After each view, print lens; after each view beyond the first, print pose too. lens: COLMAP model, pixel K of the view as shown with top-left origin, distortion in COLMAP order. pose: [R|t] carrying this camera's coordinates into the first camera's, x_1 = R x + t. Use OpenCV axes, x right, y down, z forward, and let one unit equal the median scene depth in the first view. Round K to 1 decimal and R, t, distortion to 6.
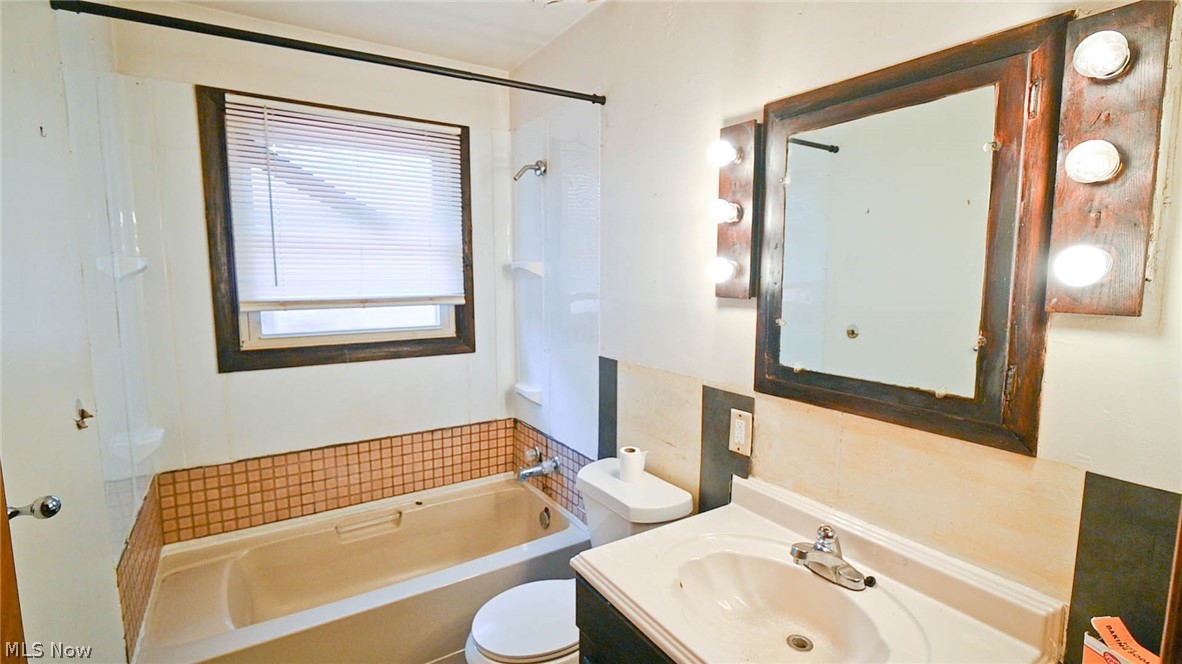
lens RADIAL K [[560.1, 0, 618.1], [0, 560.1, 333.7], [0, 0, 1]] dist [-0.004087, -0.005073]
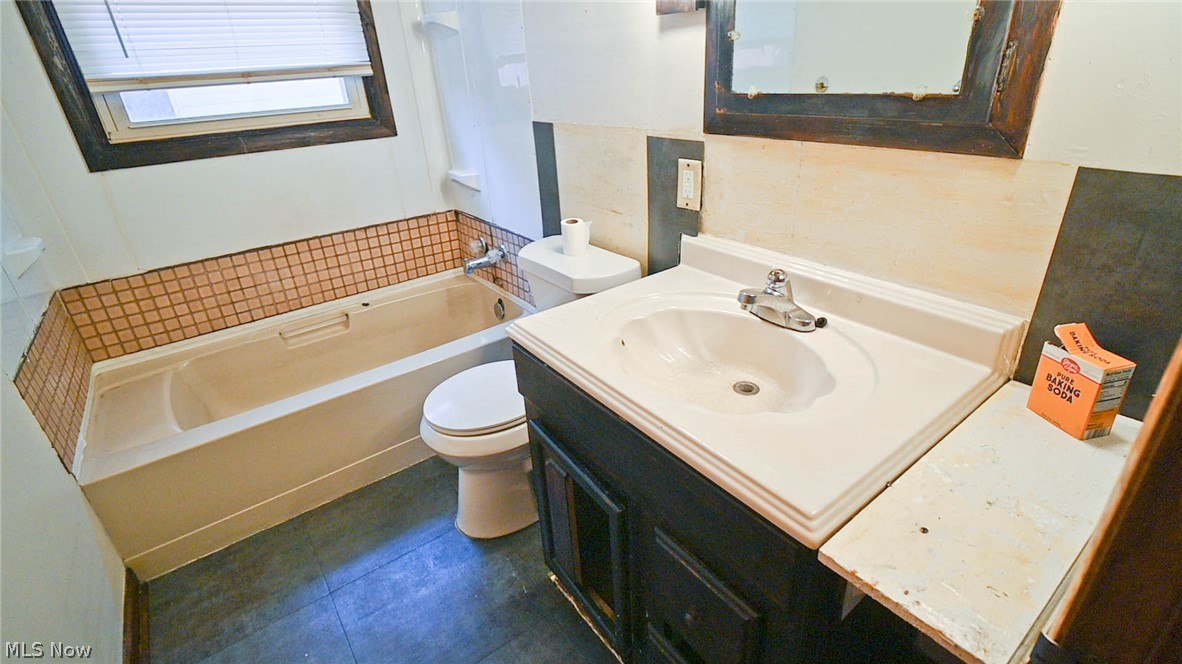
lens RADIAL K [[560.1, 0, 618.1], [0, 560.1, 333.7], [0, 0, 1]] dist [-0.004087, -0.005073]
pose [[0.996297, -0.074441, 0.043017, 0.037481], [0.055851, 0.940762, 0.334437, 0.069379], [-0.065364, -0.330796, 0.941436, 0.070263]]
